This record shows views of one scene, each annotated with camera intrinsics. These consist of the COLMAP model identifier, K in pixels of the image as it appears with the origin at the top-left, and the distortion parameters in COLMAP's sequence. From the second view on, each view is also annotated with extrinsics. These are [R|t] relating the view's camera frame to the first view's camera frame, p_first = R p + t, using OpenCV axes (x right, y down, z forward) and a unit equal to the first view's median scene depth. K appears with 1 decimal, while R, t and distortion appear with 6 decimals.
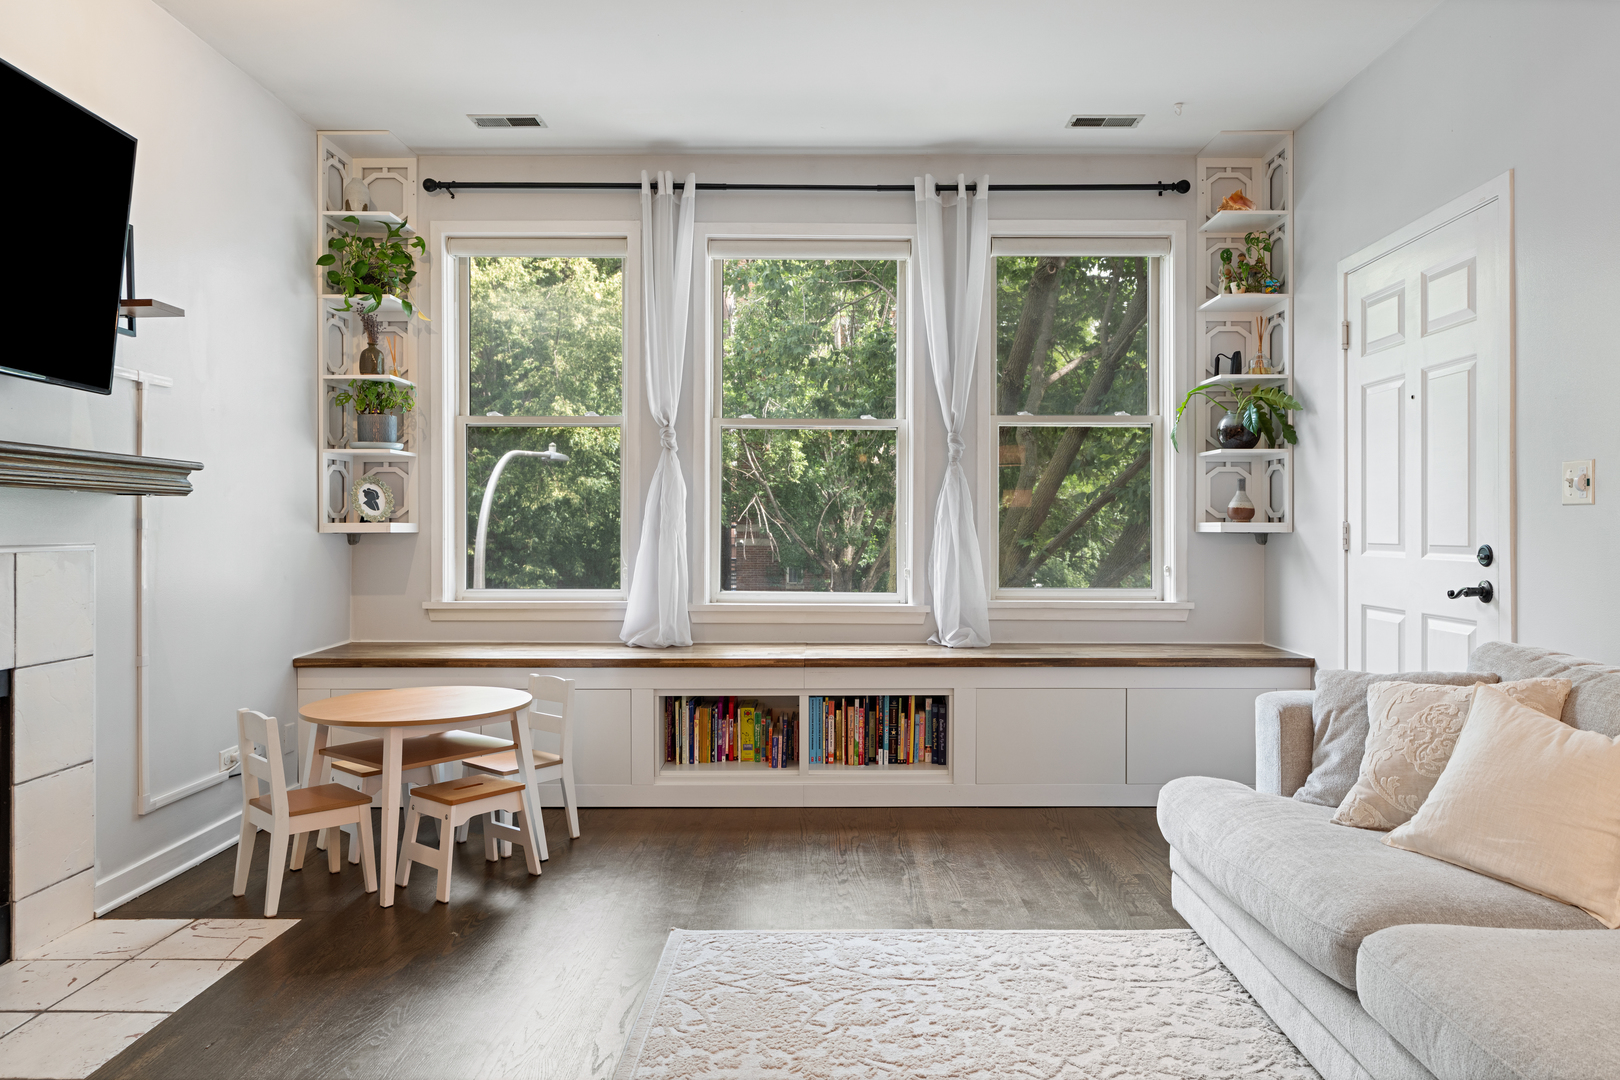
lens RADIAL K [[1080.7, 0, 819.4], [0, 1080.7, 522.2], [0, 0, 1]] dist [0.001984, 0.000023]
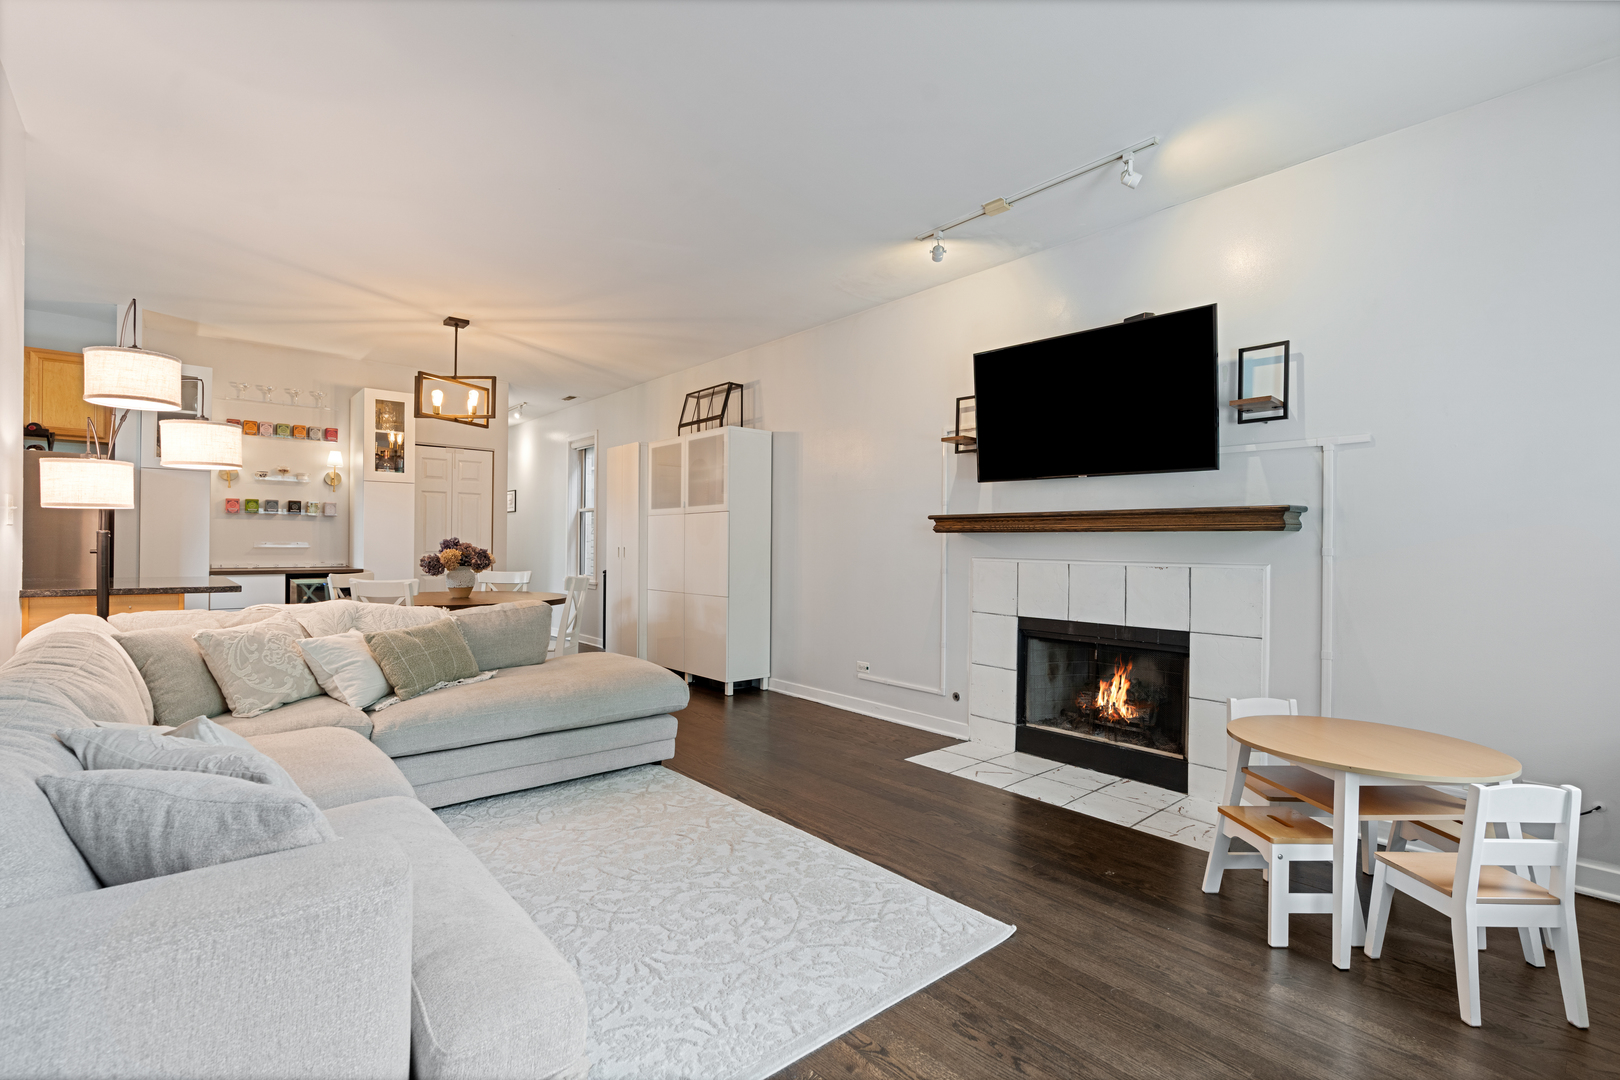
lens RADIAL K [[741.0, 0, 819.8], [0, 741.0, 546.3], [0, 0, 1]] dist [-0.005565, 0.002987]
pose [[-0.750841, -0.010387, -0.660401, 0.452190], [-0.008628, 0.999945, -0.005918, 0.004613], [0.660427, 0.001255, -0.750890, 1.300623]]
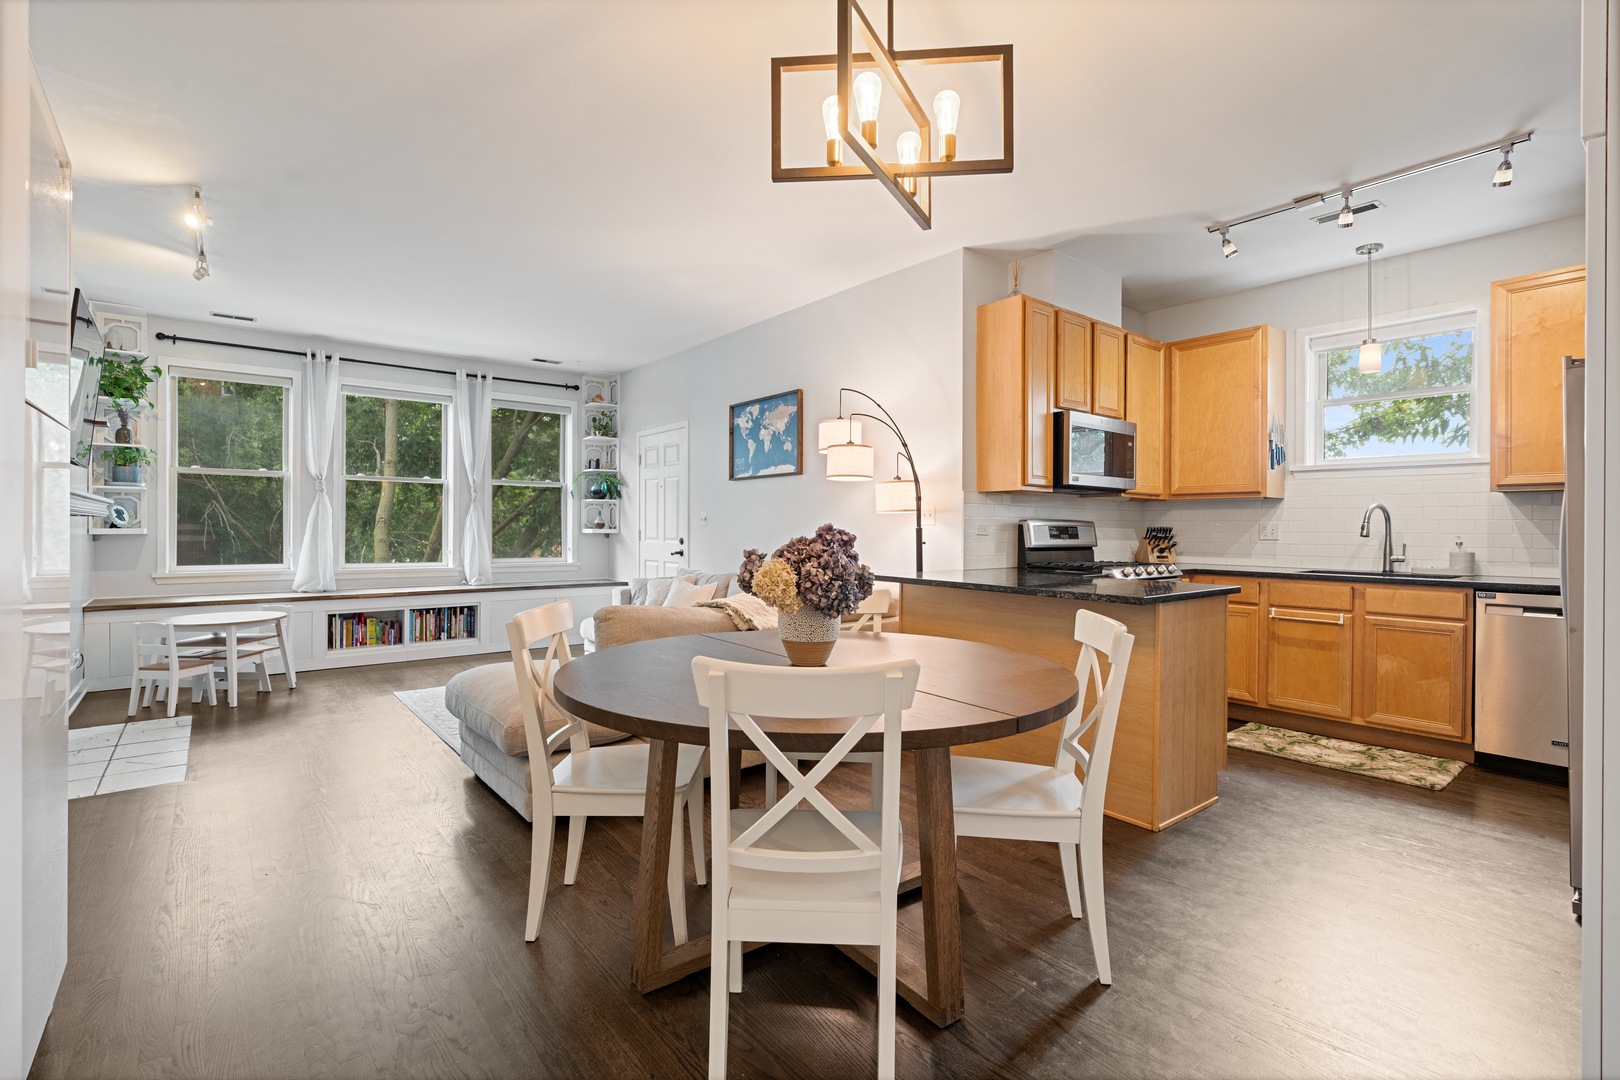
lens RADIAL K [[741.0, 0, 808.6], [0, 741.0, 528.3], [0, 0, 1]] dist [-0.005565, 0.002987]
pose [[0.772776, 0.002405, 0.634675, -0.316676], [-0.007690, 0.999955, 0.005574, -0.014717], [-0.634633, -0.009188, 0.772759, -0.614157]]
